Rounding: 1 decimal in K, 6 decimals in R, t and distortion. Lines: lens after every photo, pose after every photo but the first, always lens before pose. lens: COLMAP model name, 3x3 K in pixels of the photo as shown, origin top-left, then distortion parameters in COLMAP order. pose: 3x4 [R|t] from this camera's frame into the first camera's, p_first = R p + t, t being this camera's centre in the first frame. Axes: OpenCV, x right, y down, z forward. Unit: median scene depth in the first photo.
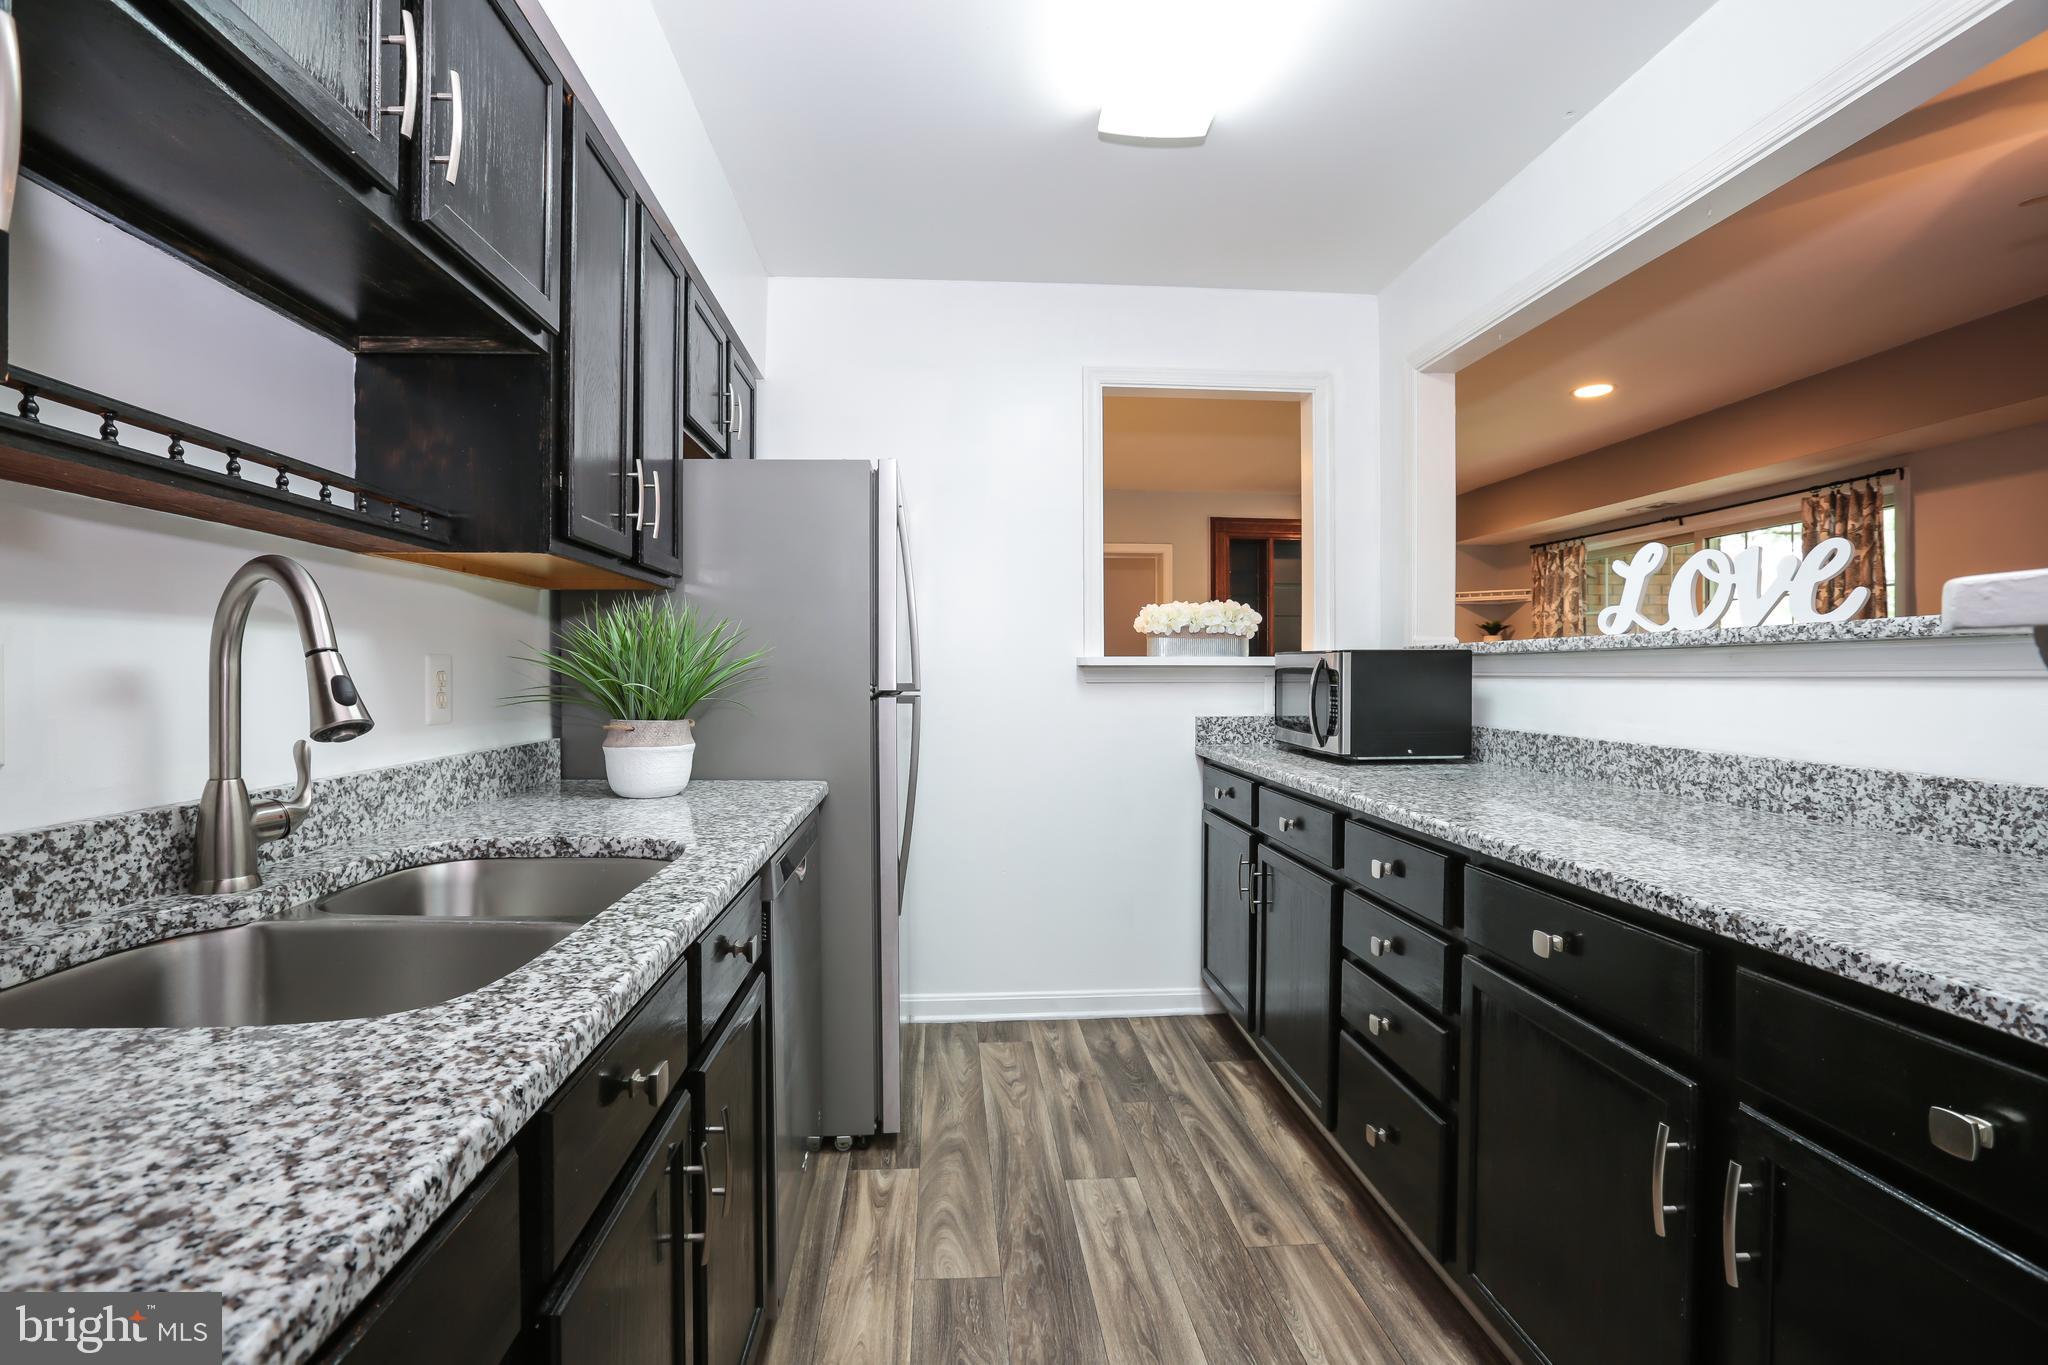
lens RADIAL K [[919.0, 0, 1020.1], [0, 919.0, 678.7], [0, 0, 1]] dist [-0.027711, 0.005130]
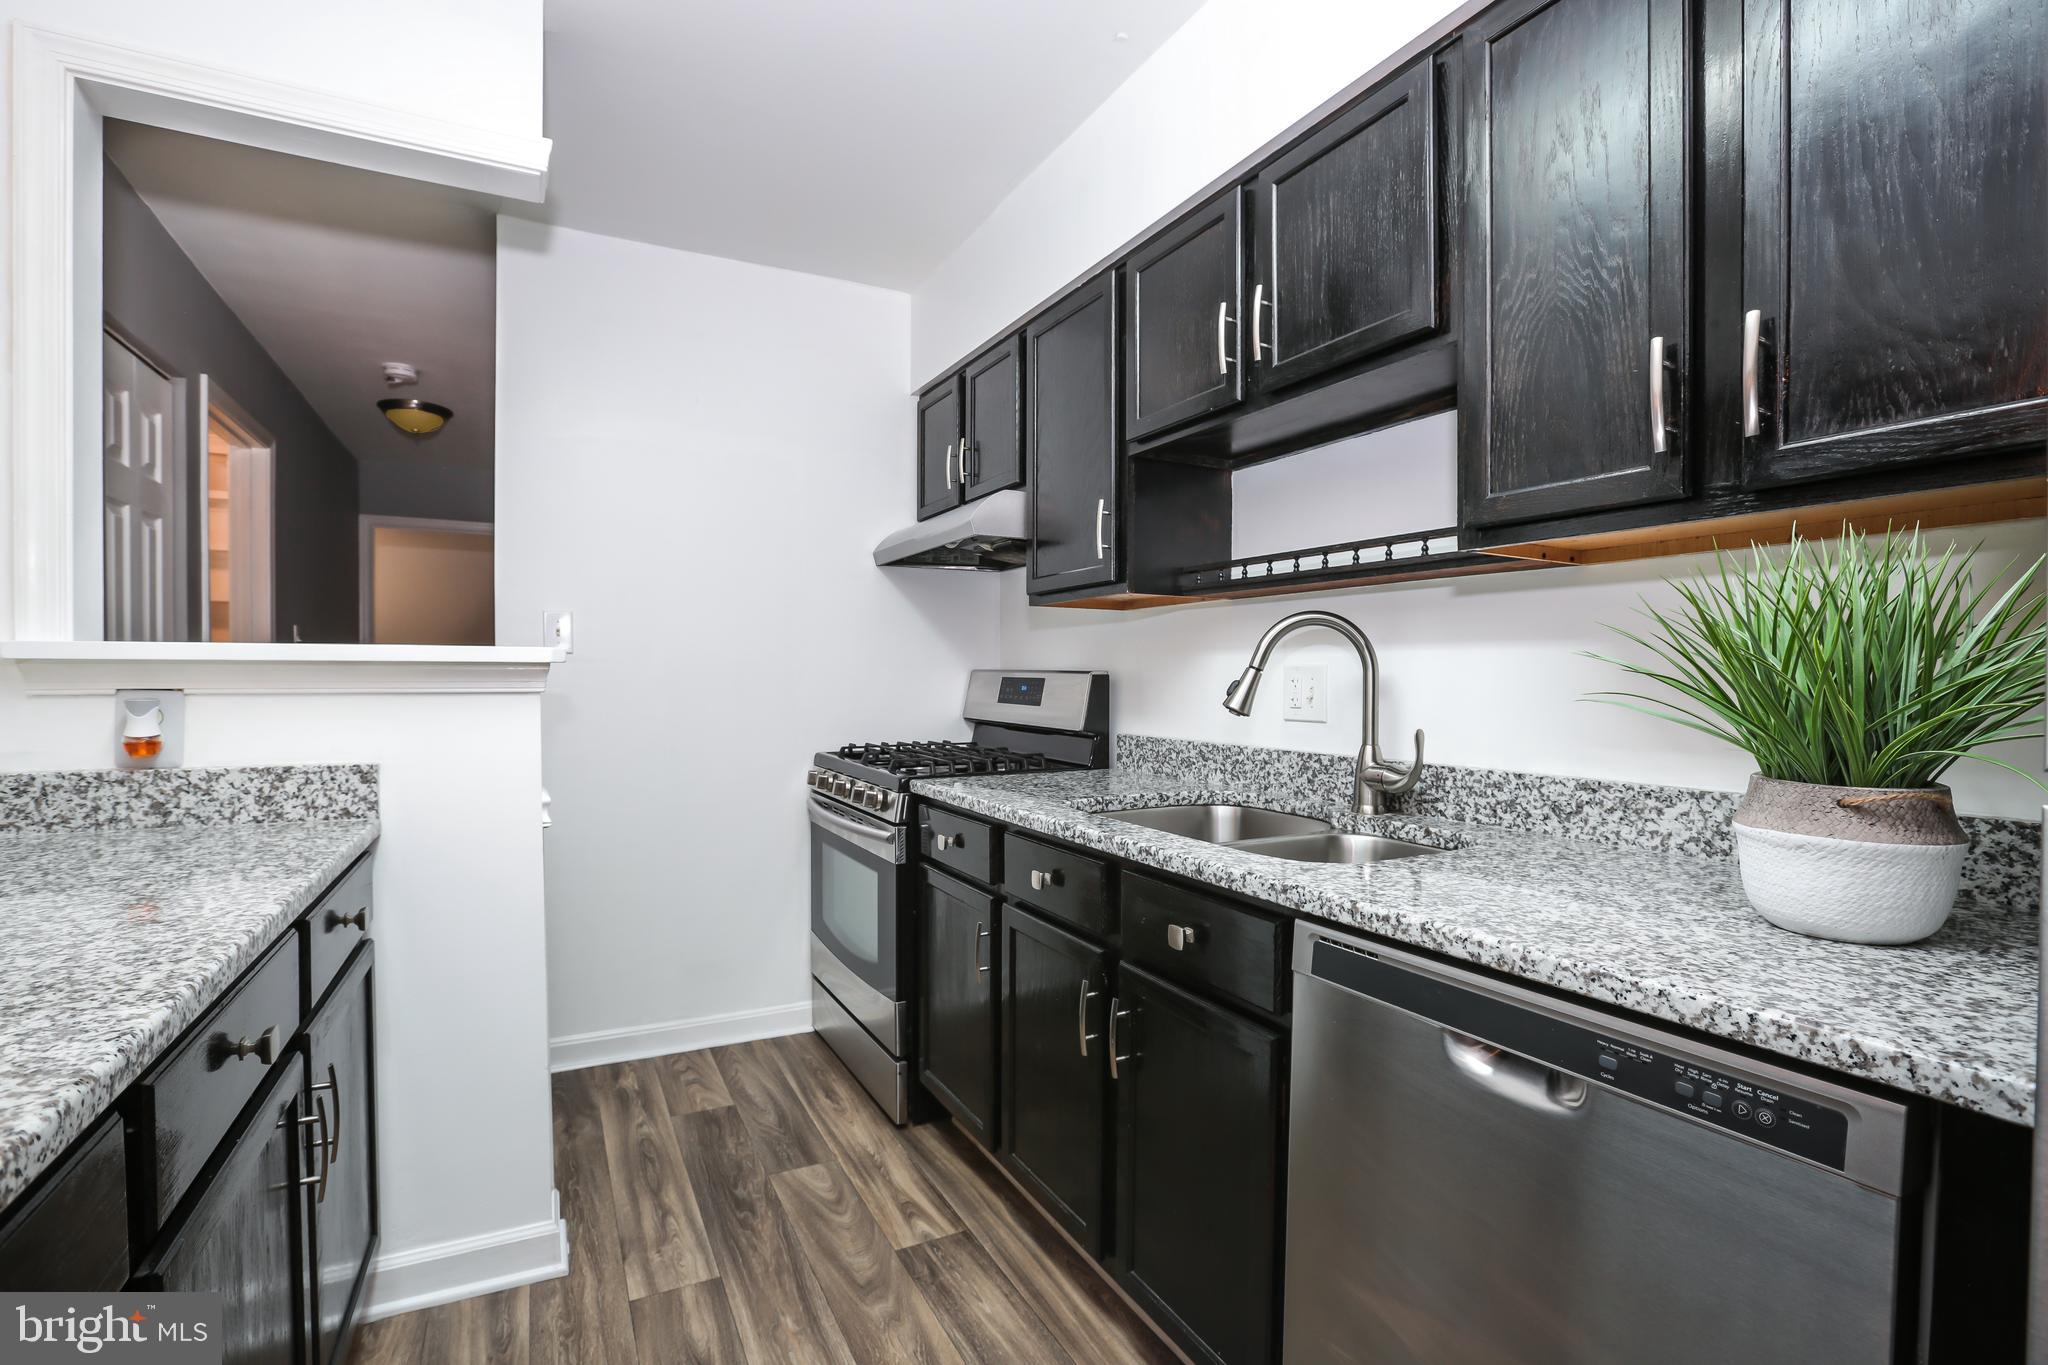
lens RADIAL K [[919.0, 0, 1018.6], [0, 919.0, 696.7], [0, 0, 1]] dist [-0.027711, 0.005130]
pose [[-0.919915, -0.011647, -0.391945, 0.277393], [-0.022070, 0.999512, 0.022097, 0.001379], [0.391496, 0.028978, -0.919723, 1.780545]]
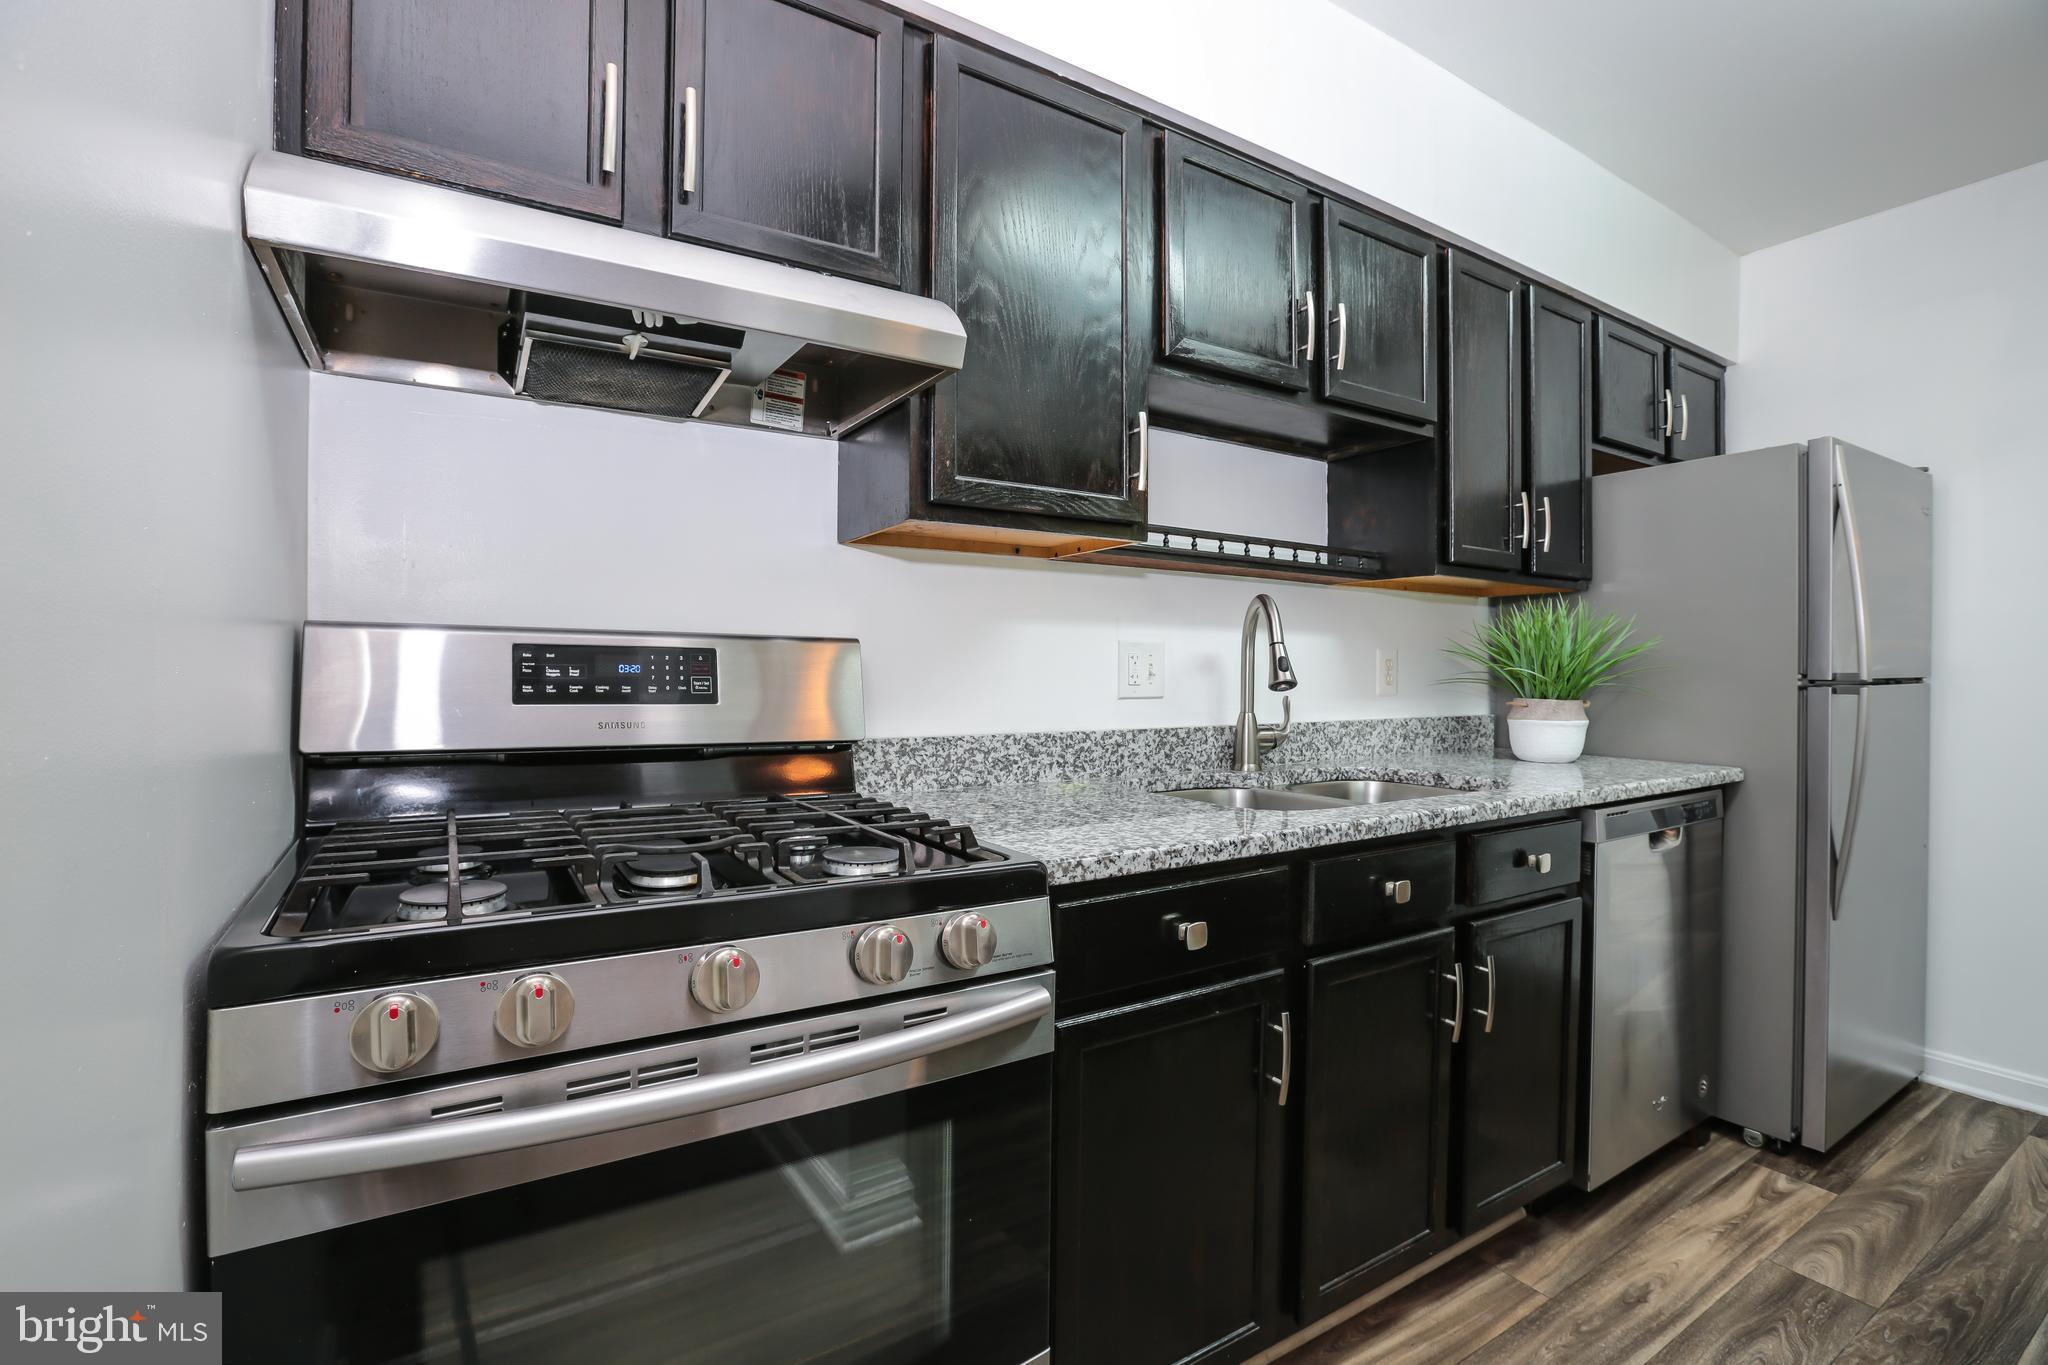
lens RADIAL K [[919.0, 0, 993.3], [0, 919.0, 657.4], [0, 0, 1]] dist [-0.027711, 0.005130]
pose [[0.448707, -0.011593, -0.893604, 0.478512], [-0.012505, 0.999737, -0.019249, 0.030070], [0.893591, 0.019812, 0.448444, -0.273900]]
